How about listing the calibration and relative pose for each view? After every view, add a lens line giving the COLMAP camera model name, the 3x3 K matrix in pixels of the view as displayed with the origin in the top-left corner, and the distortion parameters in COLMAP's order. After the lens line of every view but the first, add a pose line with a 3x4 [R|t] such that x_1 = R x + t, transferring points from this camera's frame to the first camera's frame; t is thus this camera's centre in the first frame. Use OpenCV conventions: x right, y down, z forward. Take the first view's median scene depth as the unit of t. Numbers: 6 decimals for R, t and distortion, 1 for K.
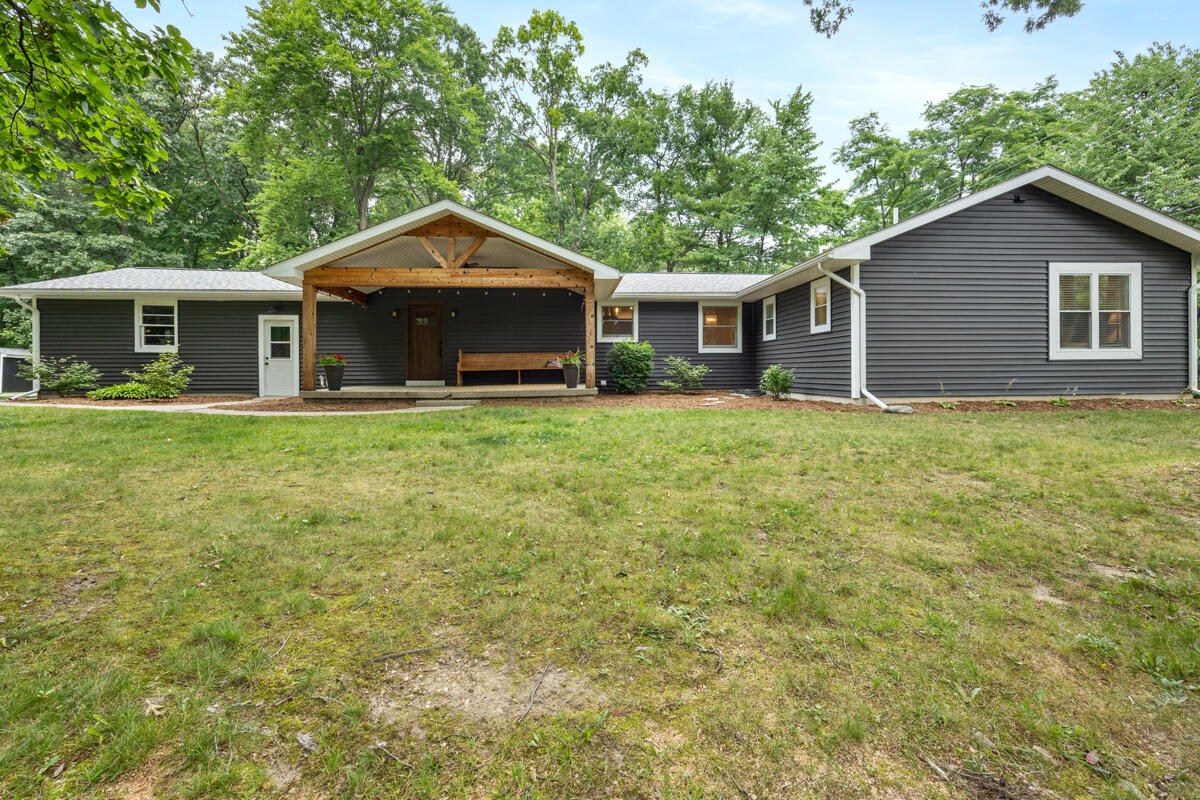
lens RADIAL K [[484.8, 0, 584.8], [0, 484.8, 369.2], [0, 0, 1]] dist [-0.003057, -0.000123]
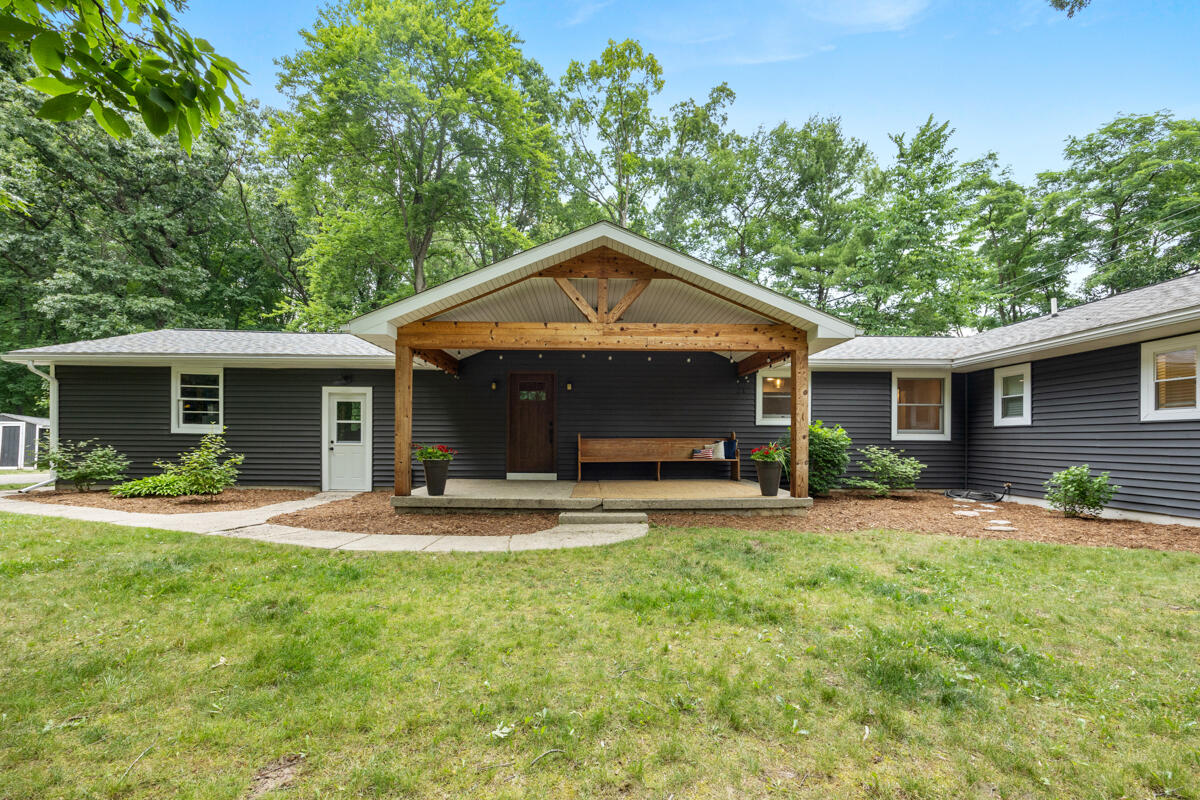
lens RADIAL K [[484.8, 0, 582.5], [0, 484.8, 438.6], [0, 0, 1]] dist [-0.003057, -0.000123]
pose [[0.998598, 0.010255, -0.051929, -0.192558], [-0.010161, 0.999946, 0.002057, -0.031041], [0.051947, -0.001527, 0.998649, 0.216955]]
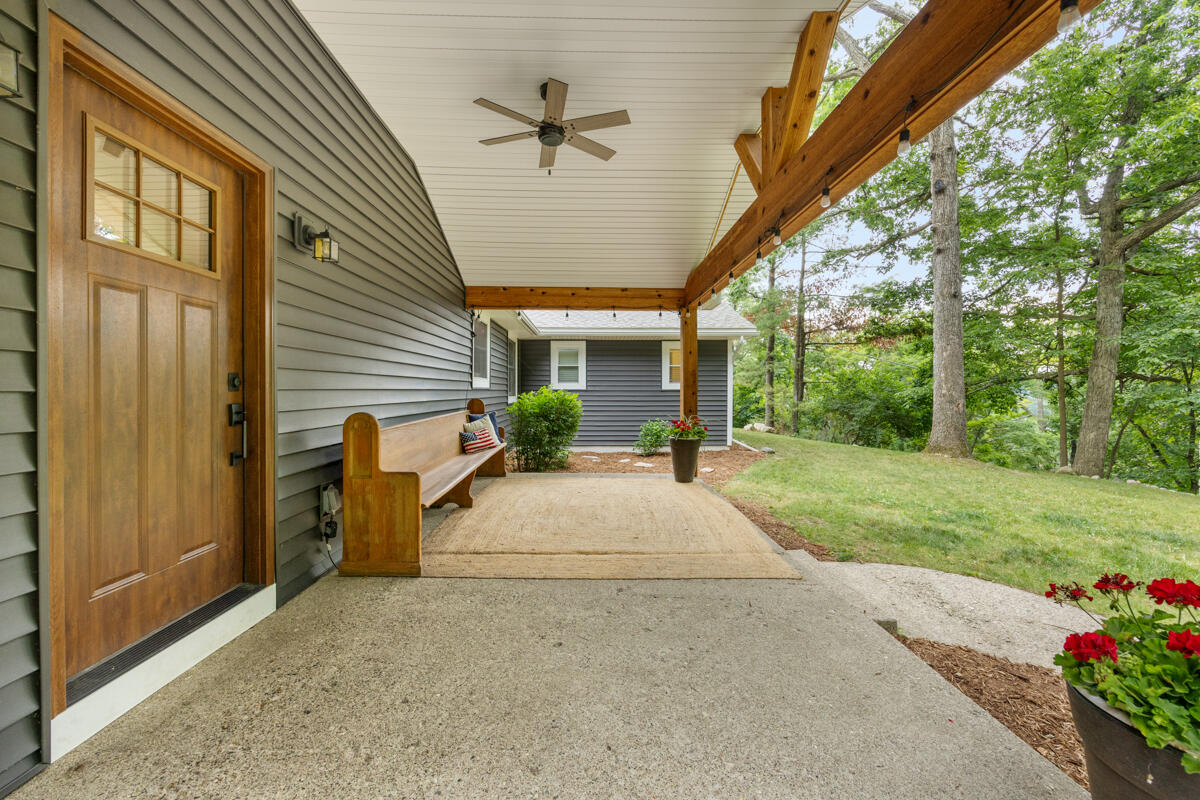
lens RADIAL K [[484.8, 0, 605.4], [0, 484.8, 387.9], [0, 0, 1]] dist [-0.003057, -0.000123]
pose [[0.018020, 0.011094, 0.999776, -0.441660], [-0.003225, 0.999934, -0.011038, -0.046860], [-0.999832, -0.003026, 0.018055, 0.802479]]
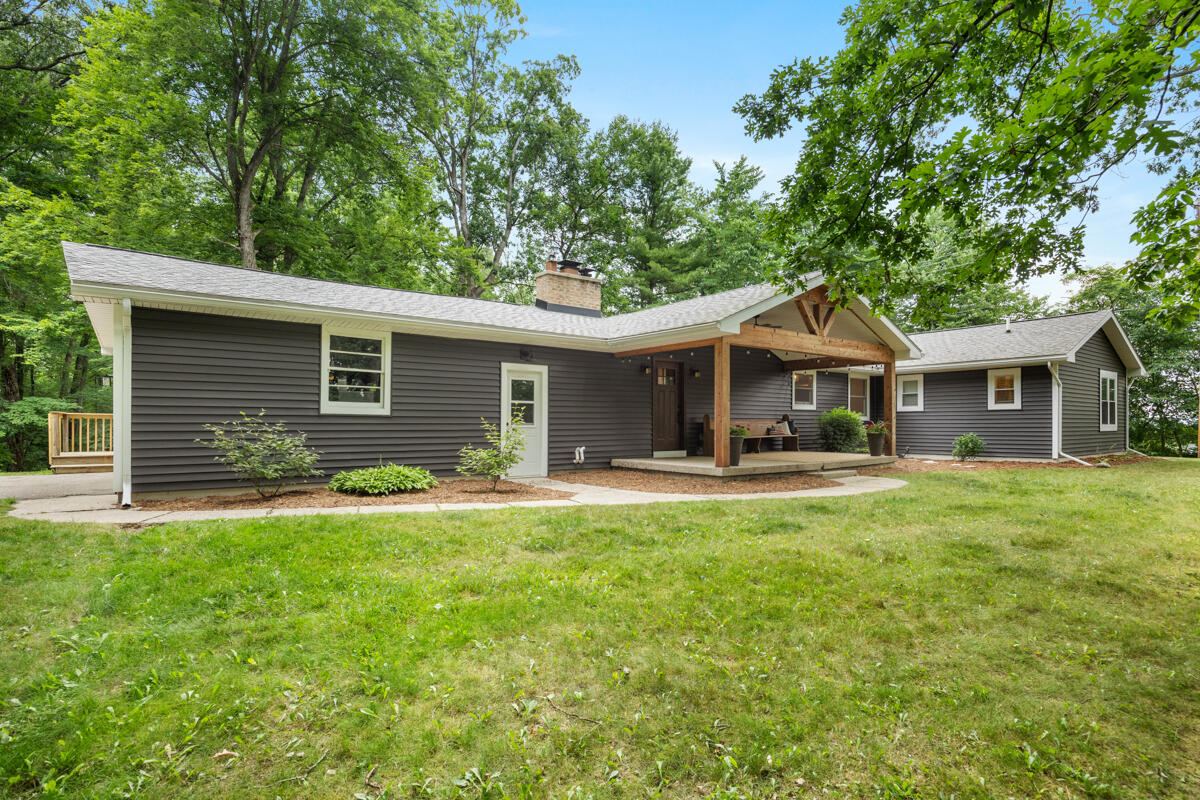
lens RADIAL K [[624.3, 0, 595.8], [0, 624.3, 411.2], [0, 0, 1]] dist [-0.001633, -0.000851]
pose [[0.822578, 0.015920, 0.568430, -0.976907], [-0.002854, 0.999711, -0.023869, -0.018251], [-0.568646, 0.018012, 0.822385, 0.161616]]
